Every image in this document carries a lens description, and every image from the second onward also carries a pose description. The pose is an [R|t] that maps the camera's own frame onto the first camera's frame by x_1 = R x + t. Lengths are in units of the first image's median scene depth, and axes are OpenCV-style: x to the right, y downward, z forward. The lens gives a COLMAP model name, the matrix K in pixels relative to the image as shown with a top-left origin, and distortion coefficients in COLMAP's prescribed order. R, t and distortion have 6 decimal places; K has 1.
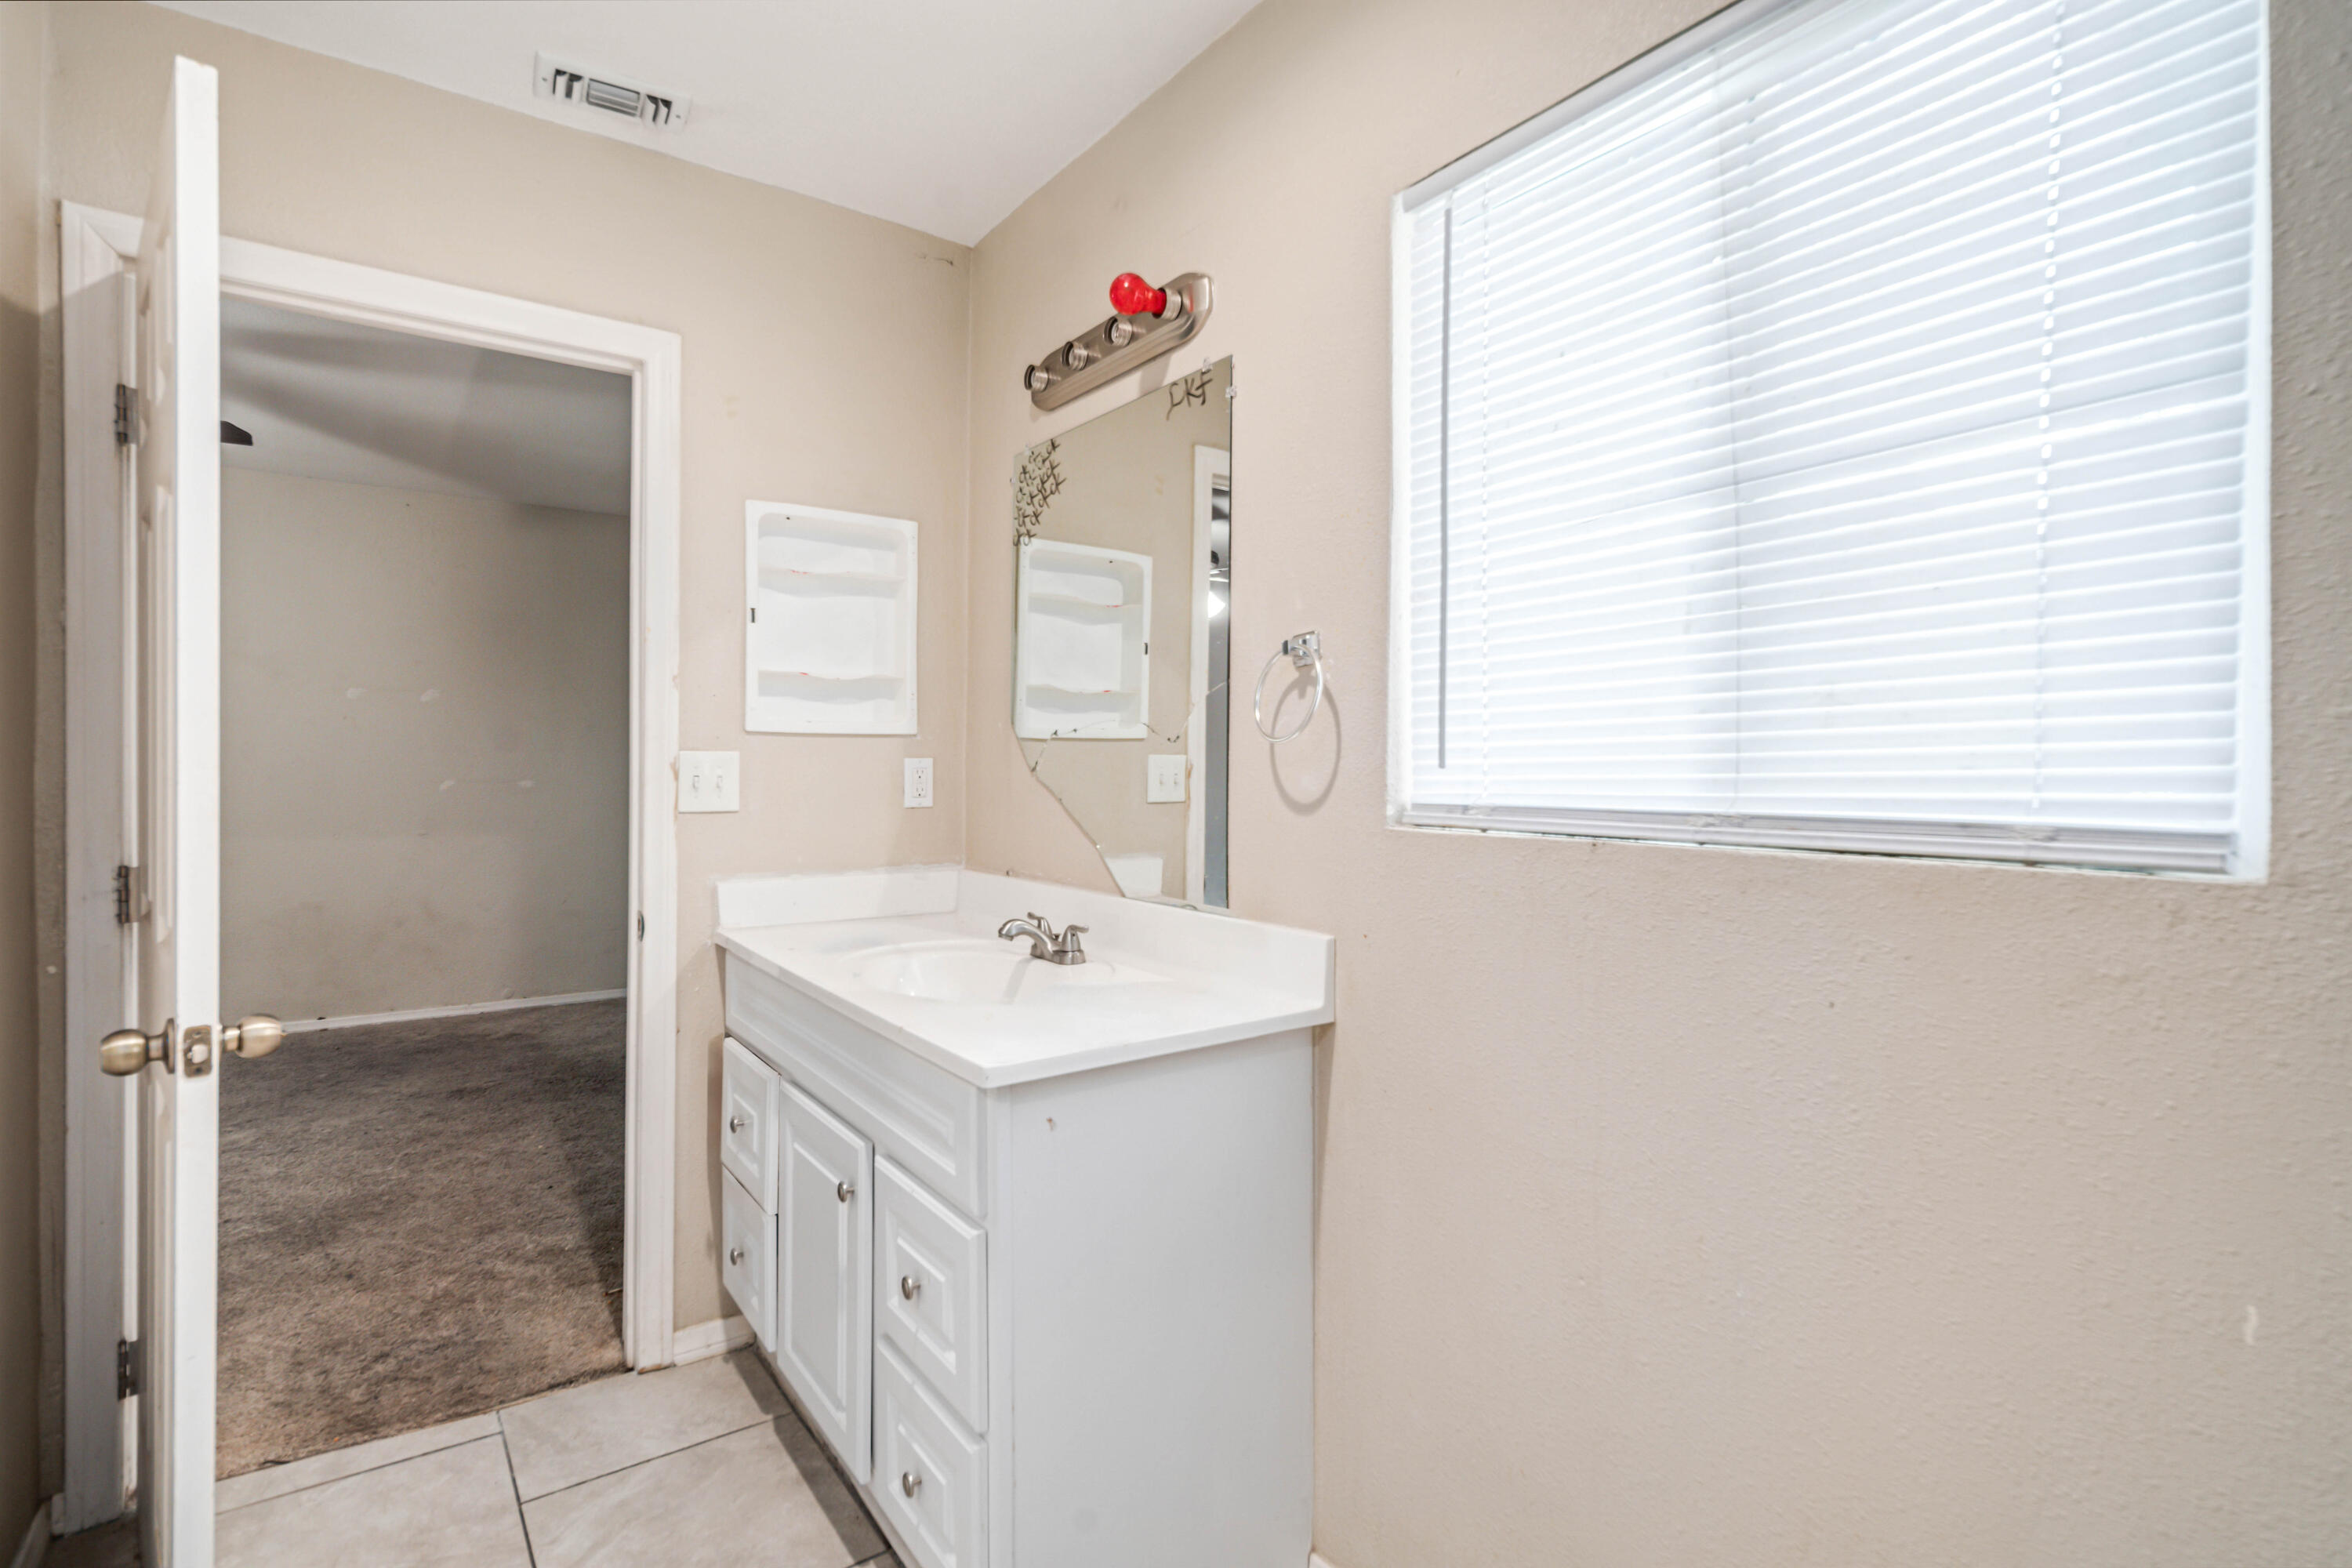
lens RADIAL K [[1146.1, 0, 1170.9], [0, 1146.1, 765.6], [0, 0, 1]] dist [0.003006, 0.001165]
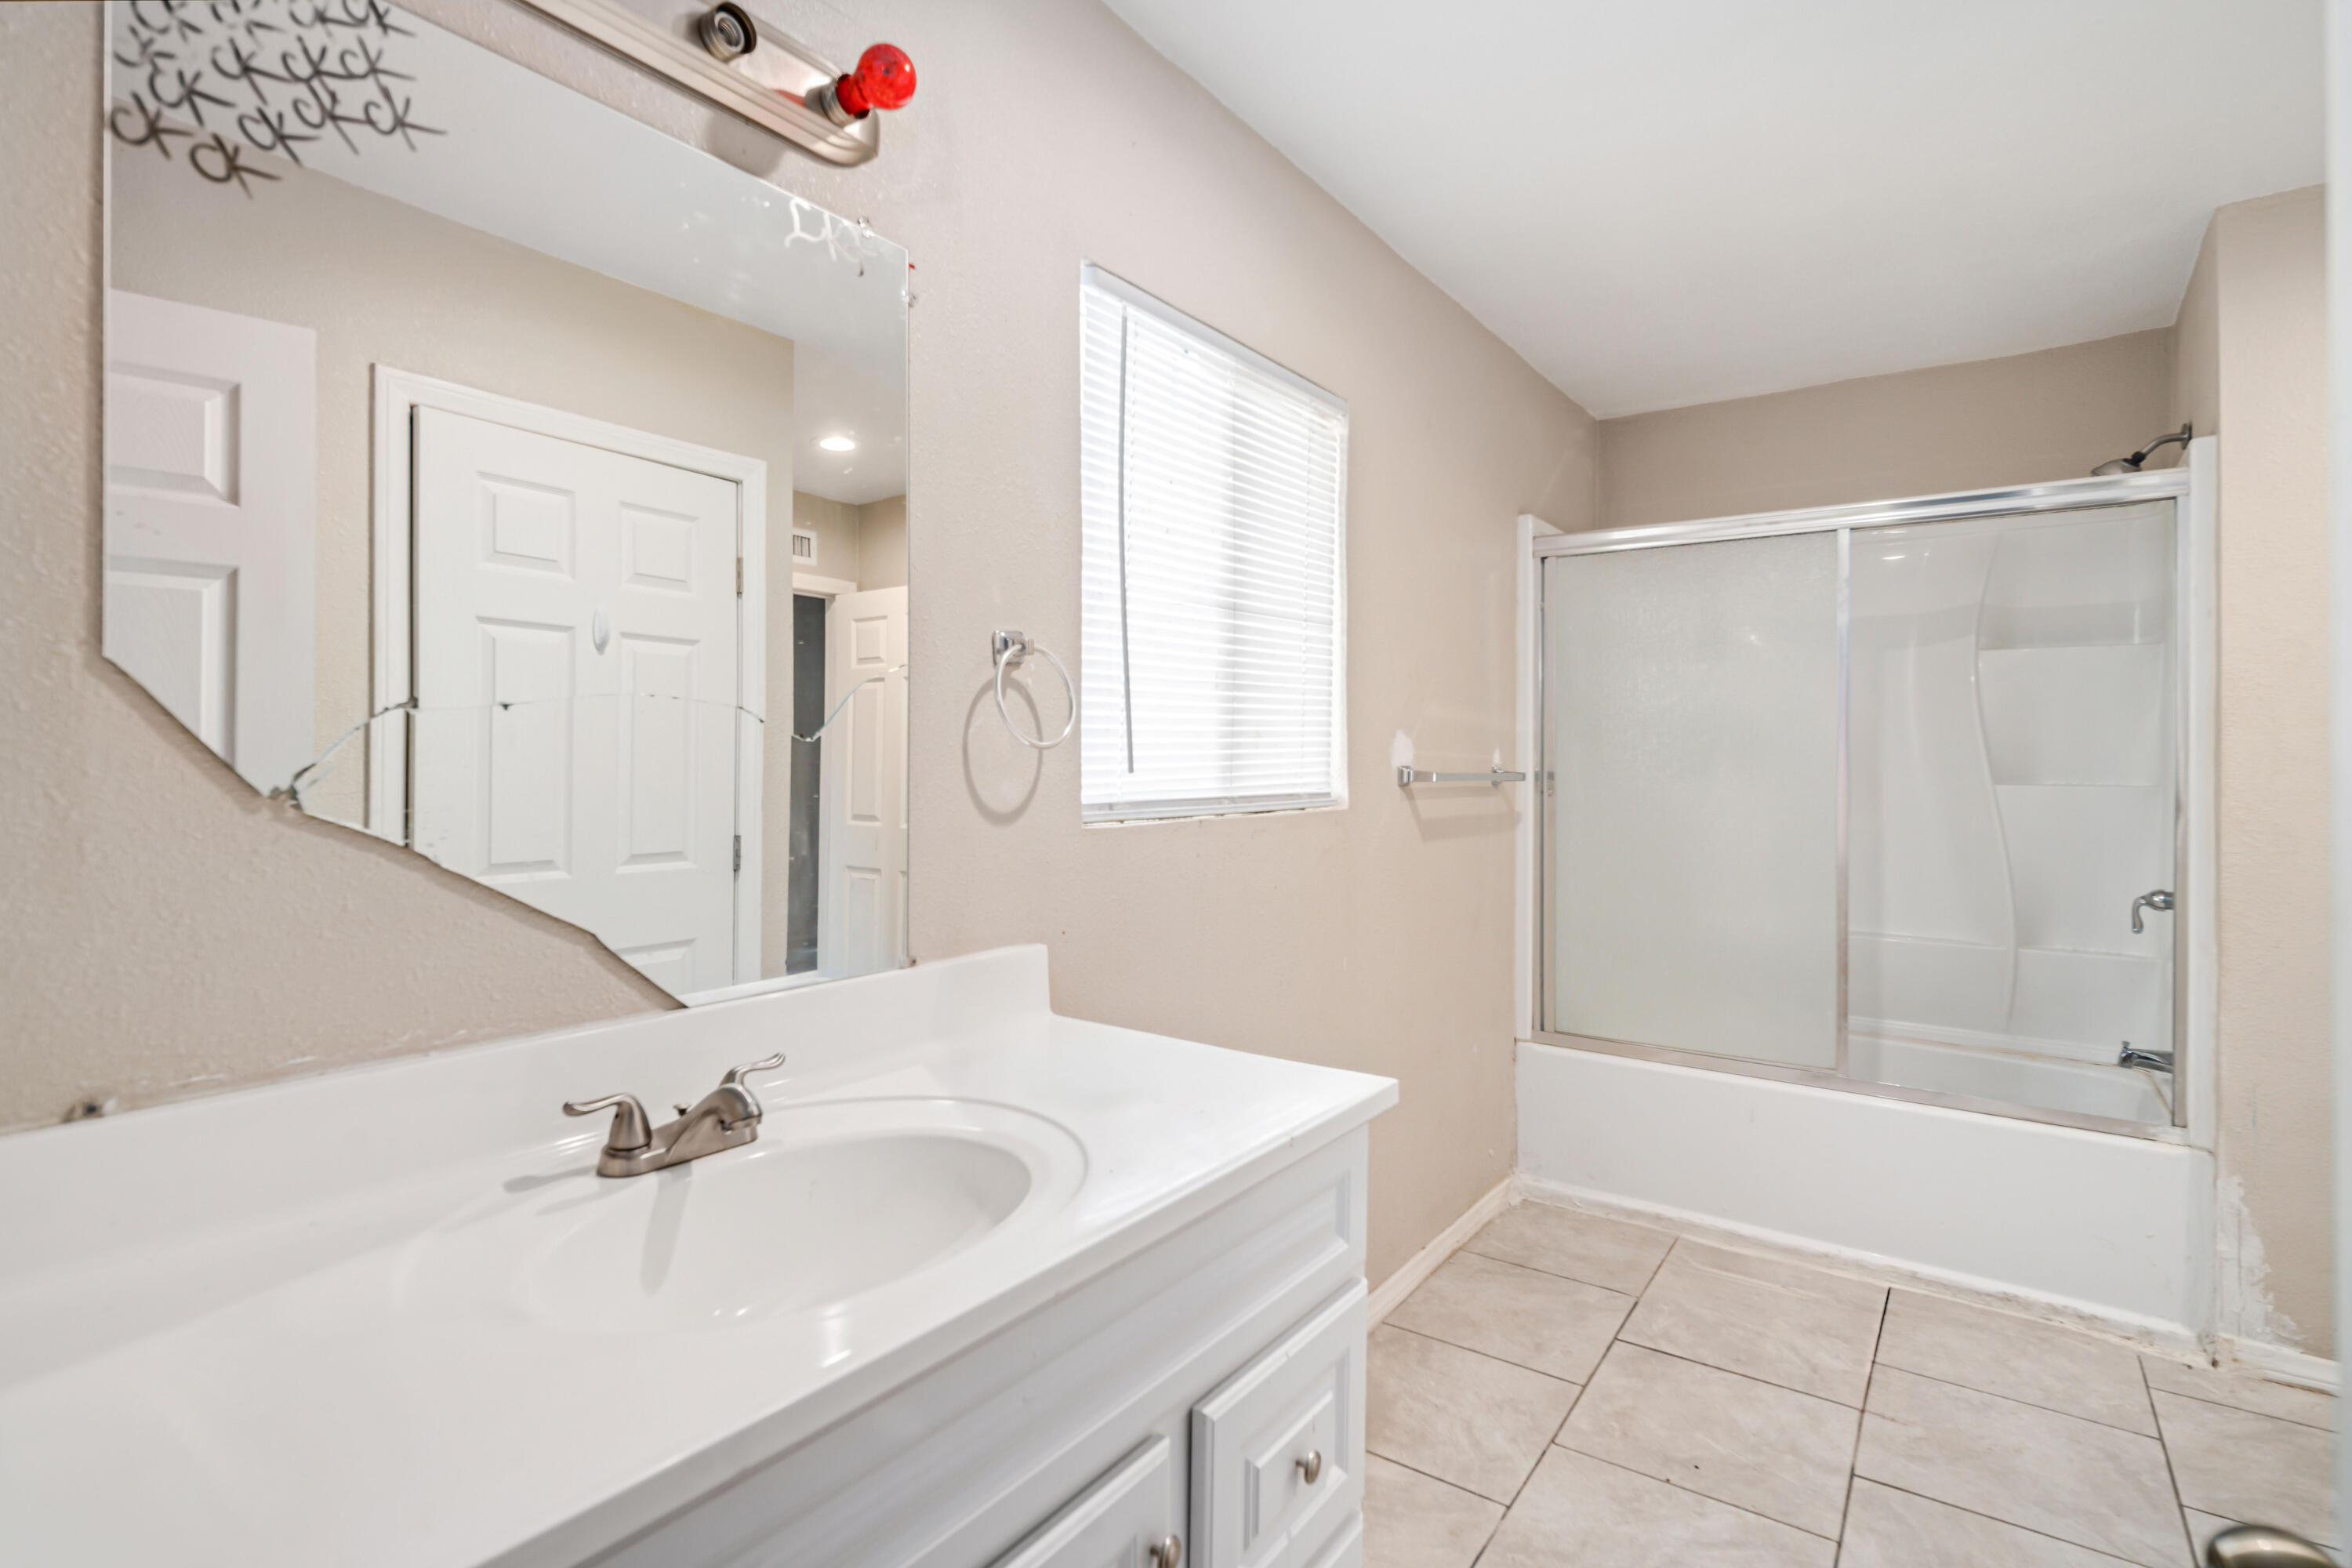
lens RADIAL K [[1146.1, 0, 1170.9], [0, 1146.1, 765.6], [0, 0, 1]] dist [0.003006, 0.001165]
pose [[-0.329752, -0.001919, 0.944066, -0.927865], [0.004253, 0.999985, 0.003518, -0.009279], [-0.944058, 0.005176, -0.329739, 1.354120]]
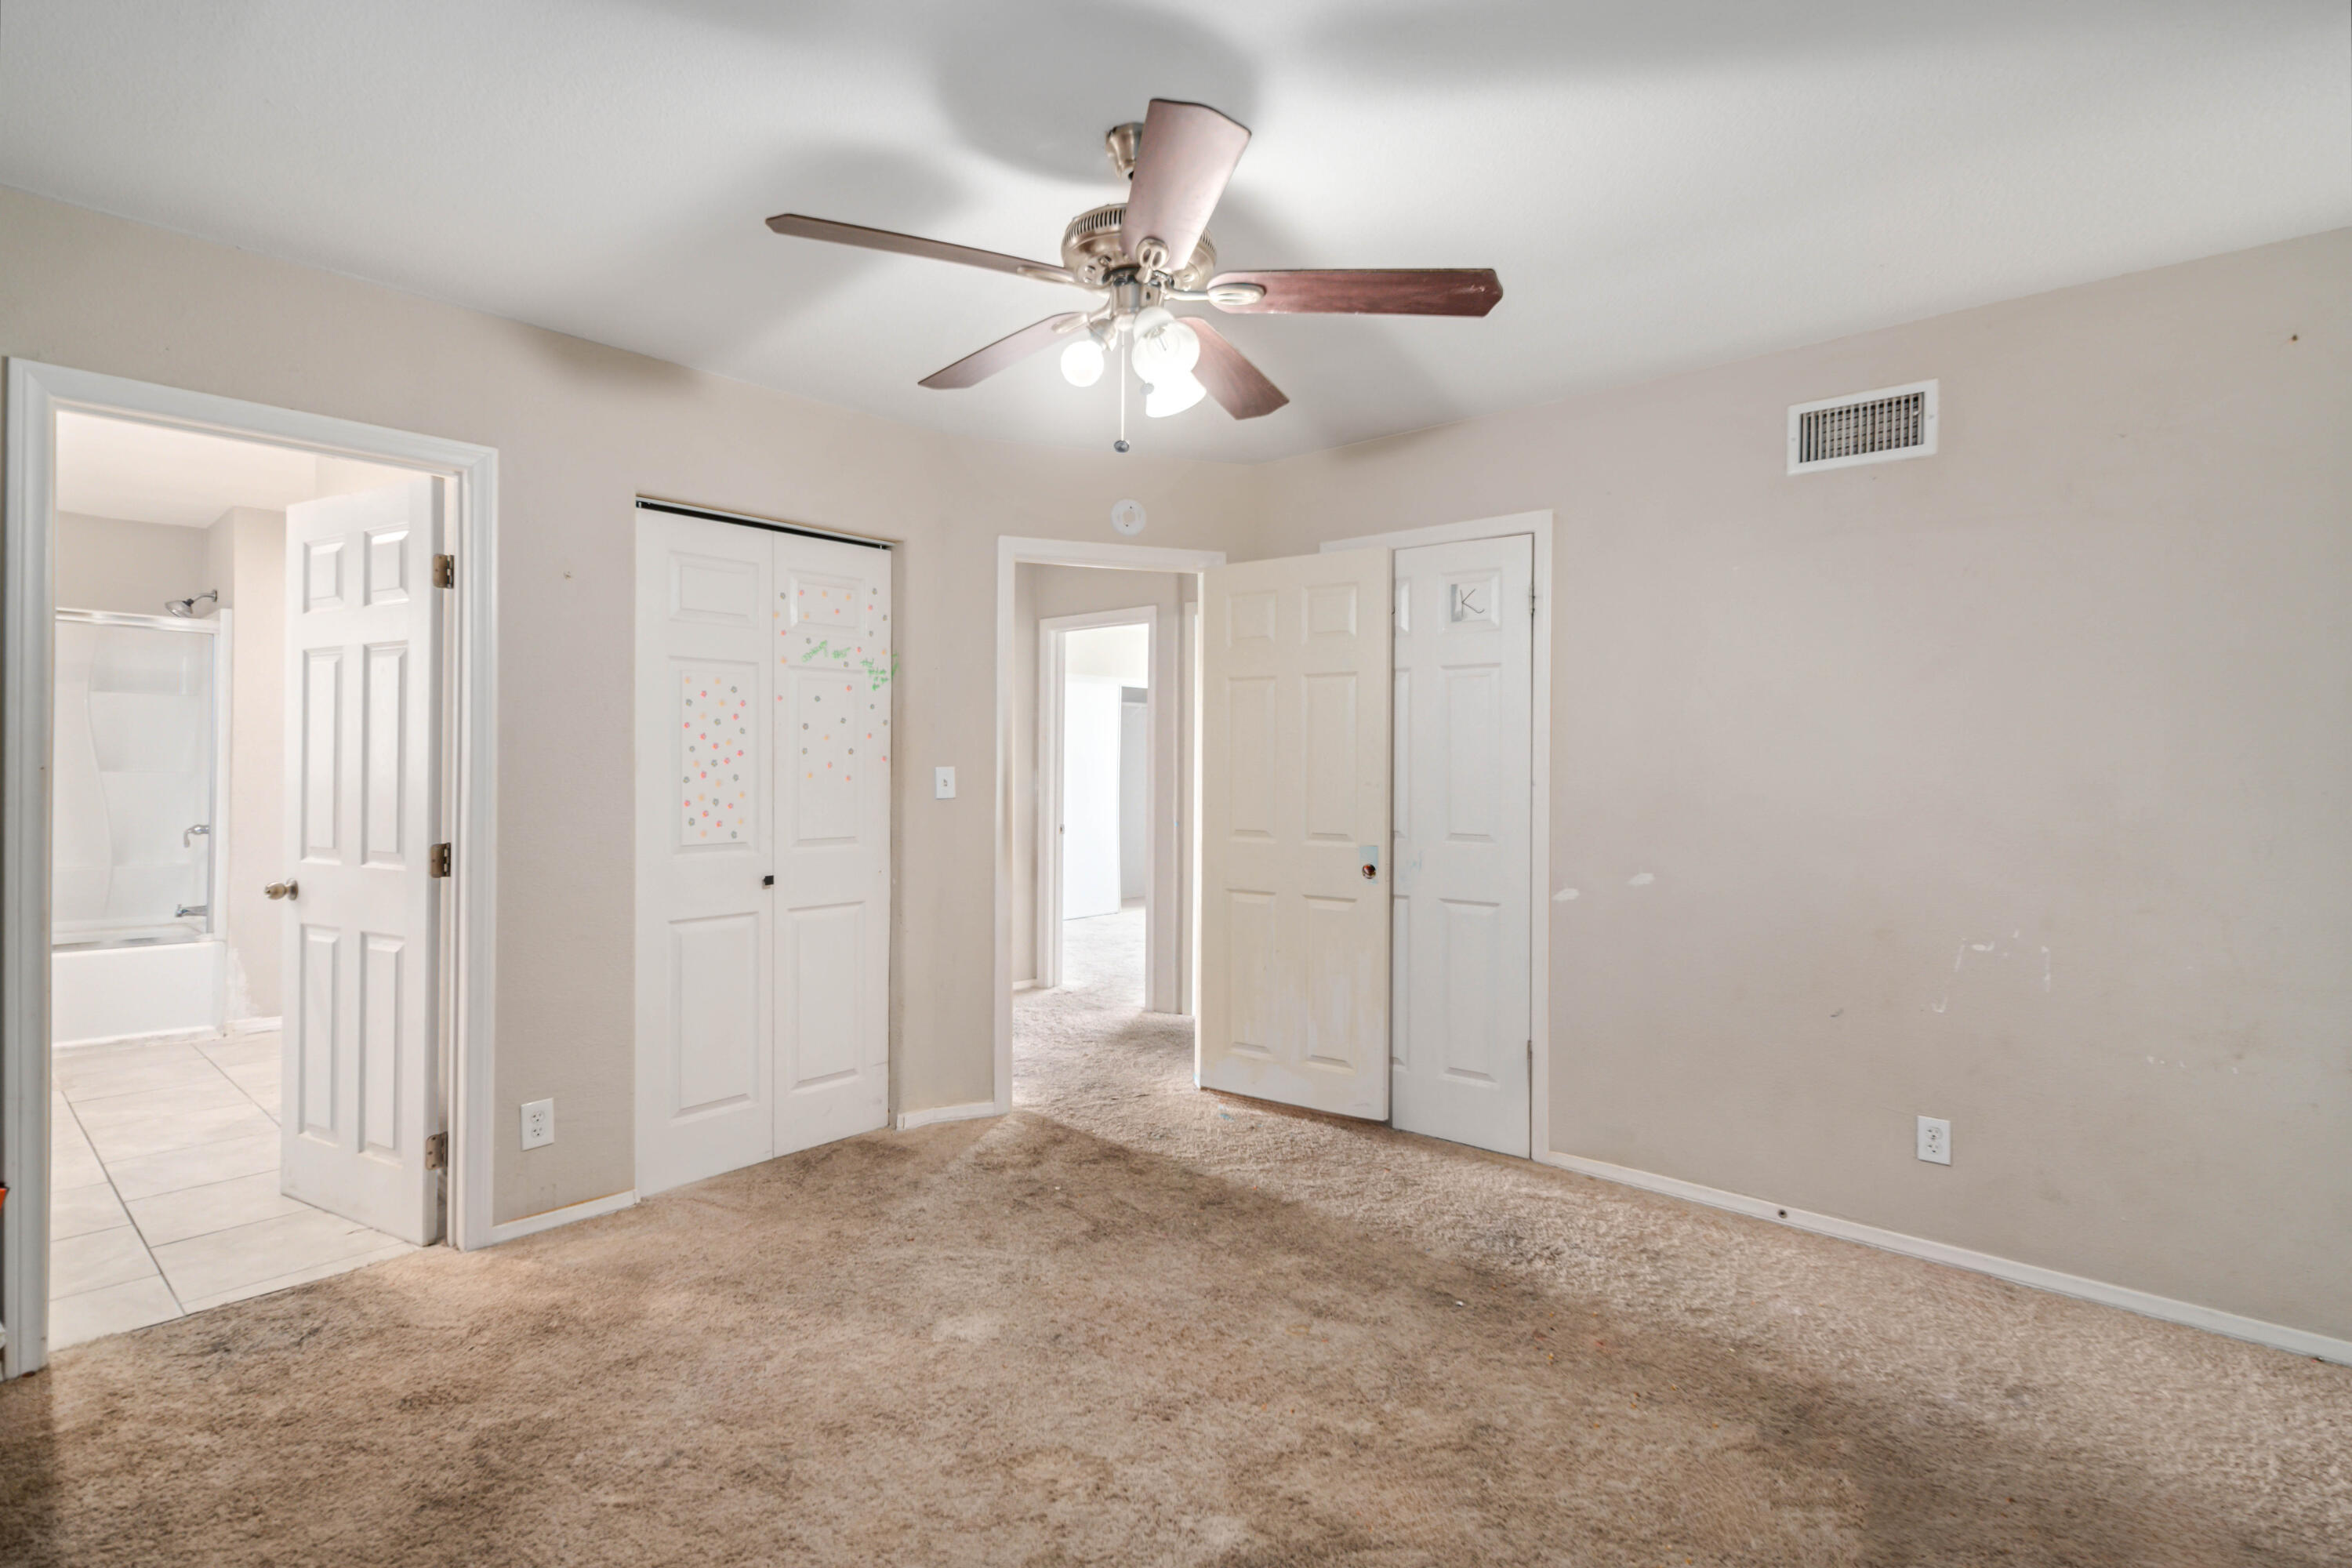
lens RADIAL K [[1144.0, 0, 1178.9], [0, 1144.0, 773.9], [0, 0, 1]] dist [0.001400, 0.000242]
pose [[-0.973426, -0.018776, -0.228230, -1.835275], [-0.020263, 0.999786, 0.004175, -0.033107], [0.228103, 0.008688, -0.973598, 3.341114]]
